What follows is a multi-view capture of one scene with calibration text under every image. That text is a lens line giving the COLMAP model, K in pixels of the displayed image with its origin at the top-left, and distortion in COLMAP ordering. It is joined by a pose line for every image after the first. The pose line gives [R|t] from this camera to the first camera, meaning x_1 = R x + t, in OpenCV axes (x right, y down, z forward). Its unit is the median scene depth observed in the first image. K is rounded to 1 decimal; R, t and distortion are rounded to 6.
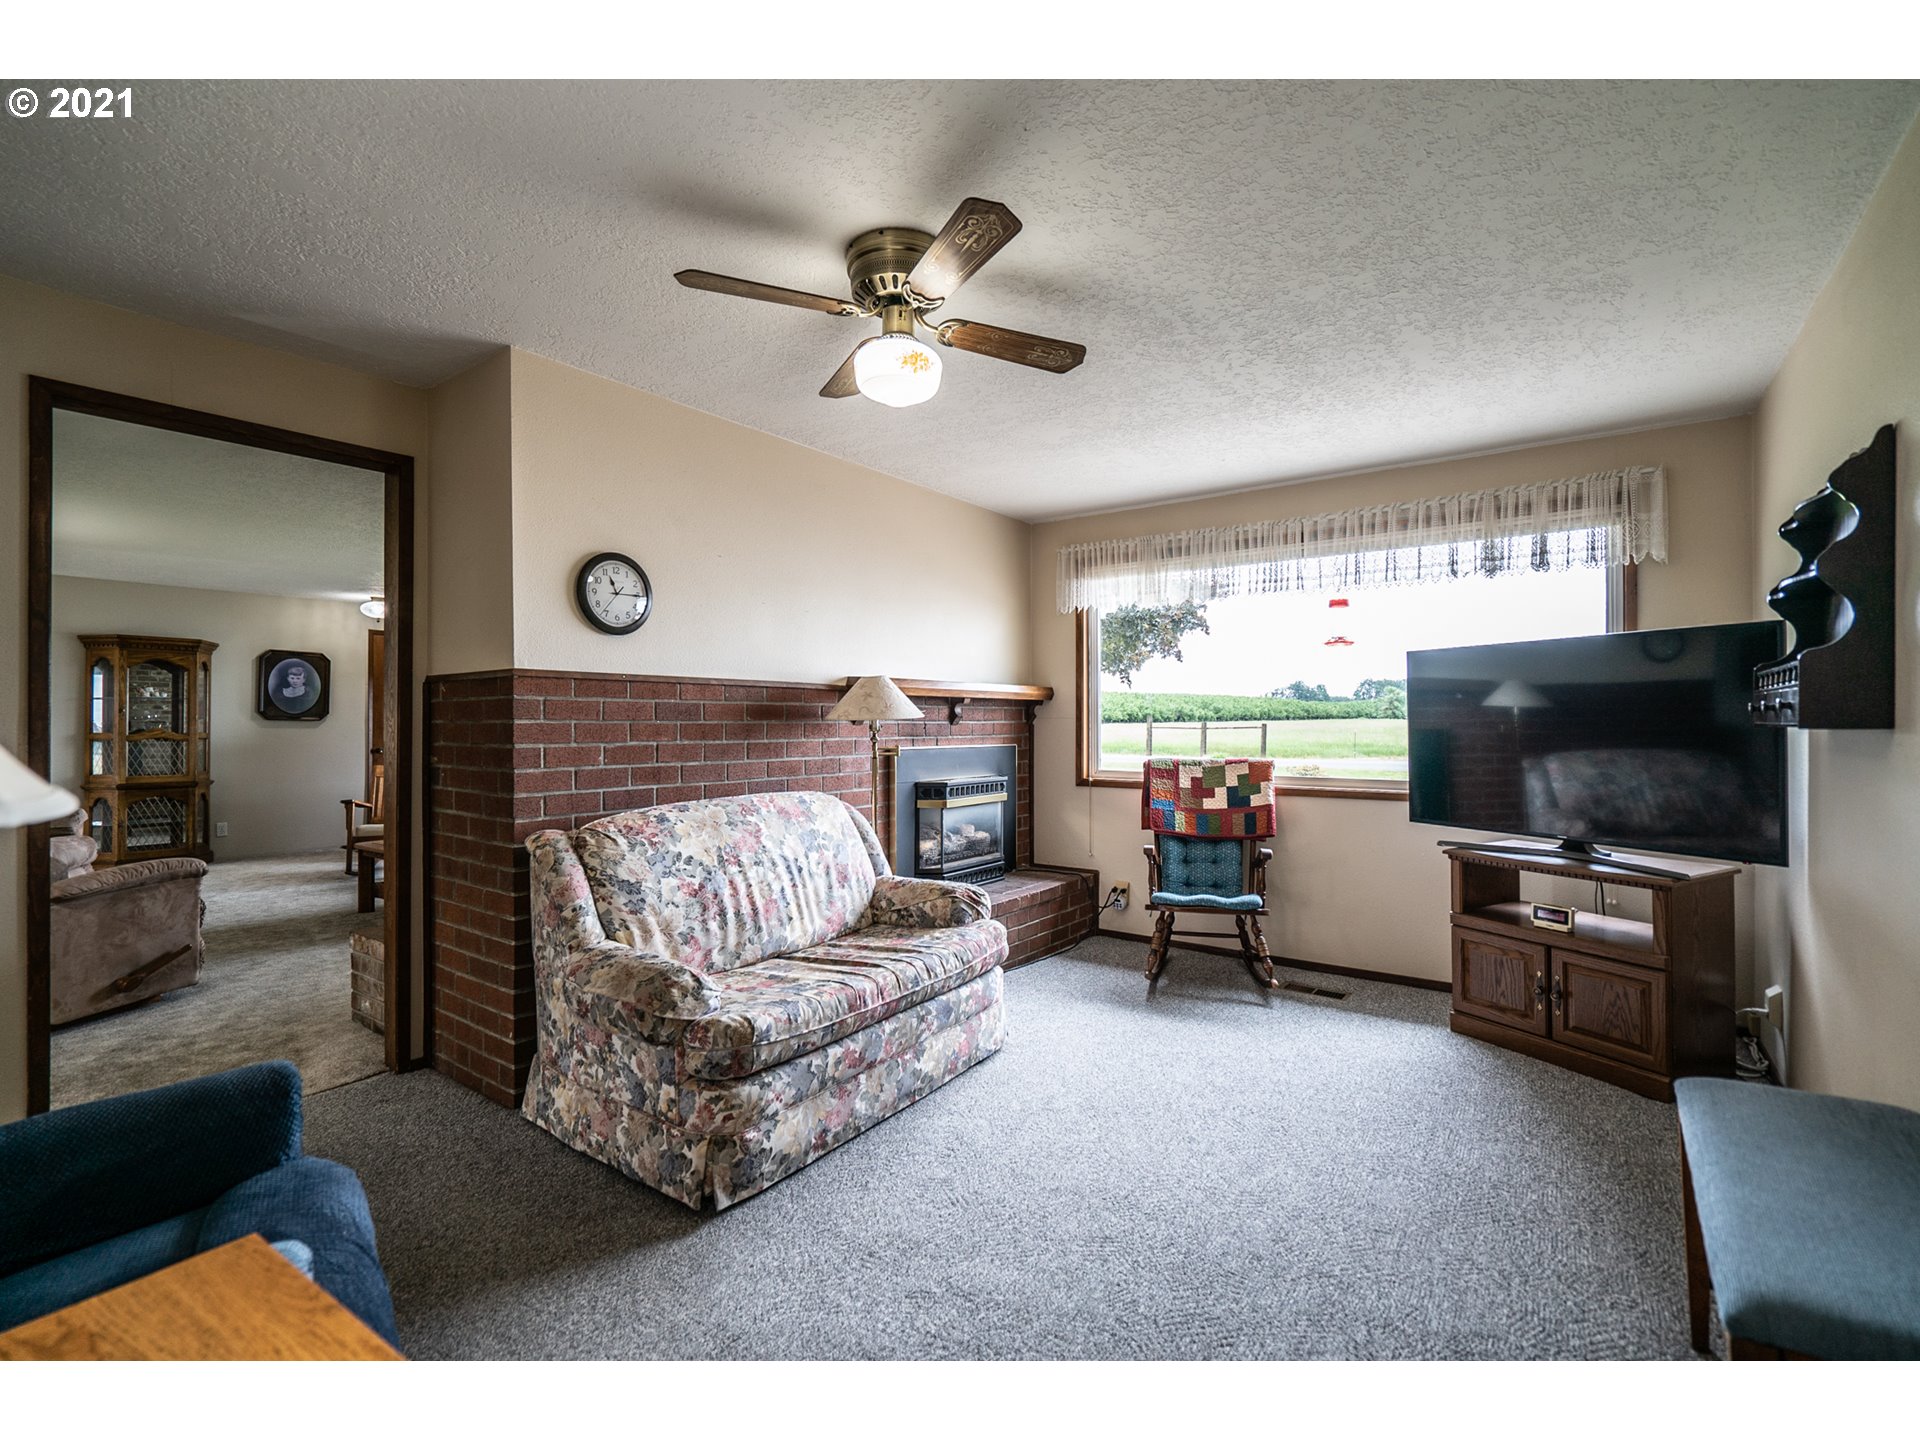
lens RADIAL K [[866.3, 0, 962.5], [0, 866.3, 716.7], [0, 0, 1]] dist [0.018253, 0.000269]
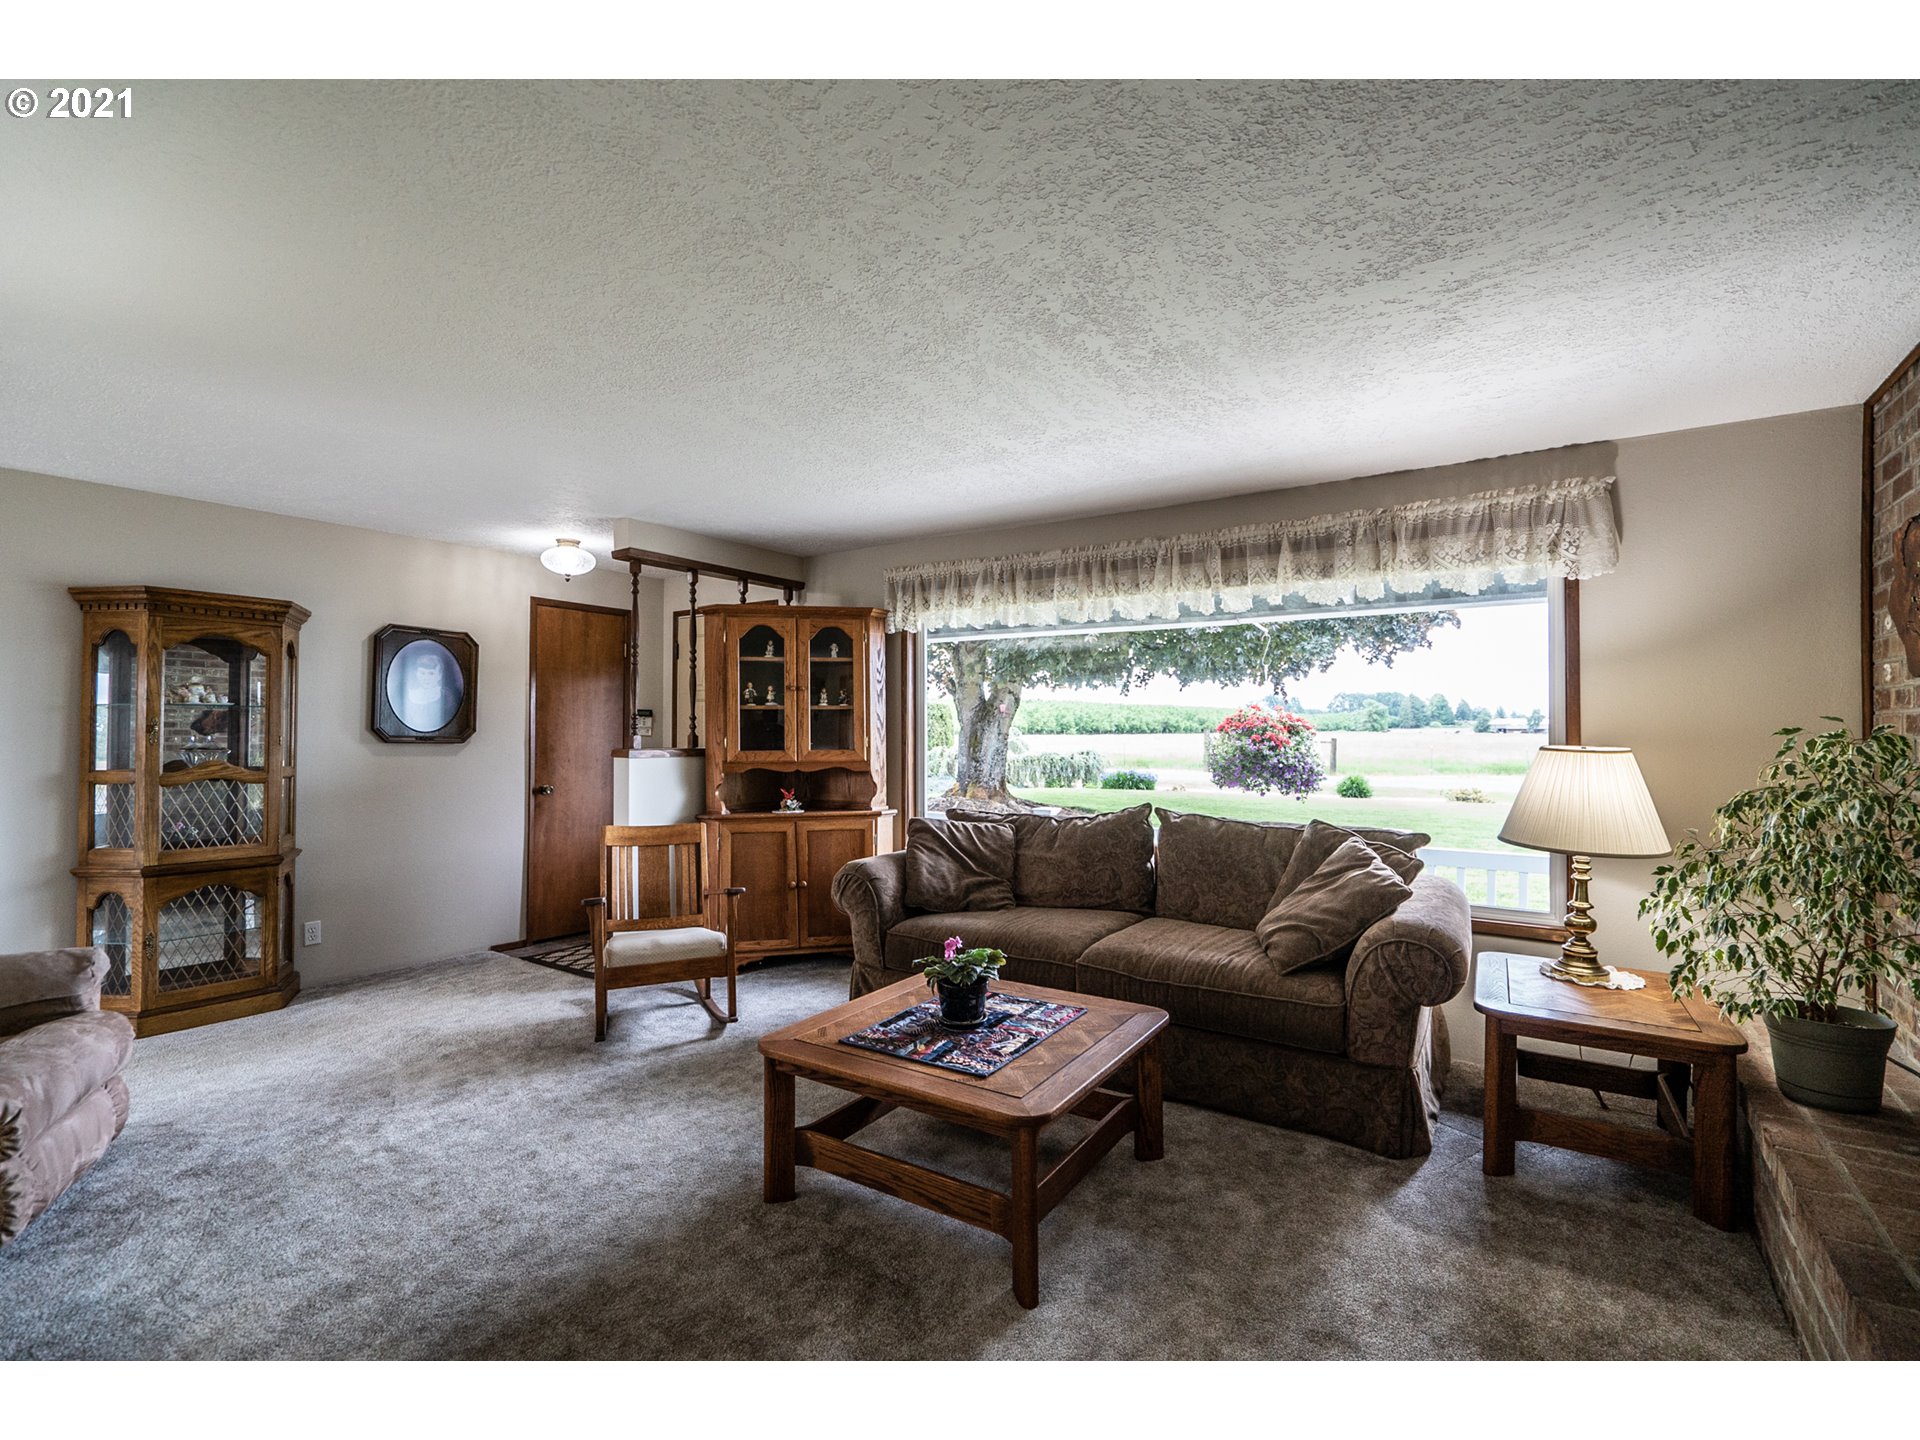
lens RADIAL K [[866.3, 0, 958.0], [0, 866.3, 722.5], [0, 0, 1]] dist [0.018253, 0.000269]
pose [[0.999179, 0.007109, 0.039879, -0.449341], [-0.006945, 0.999967, -0.004236, -0.010857], [-0.039908, 0.003956, 0.999196, 0.412209]]
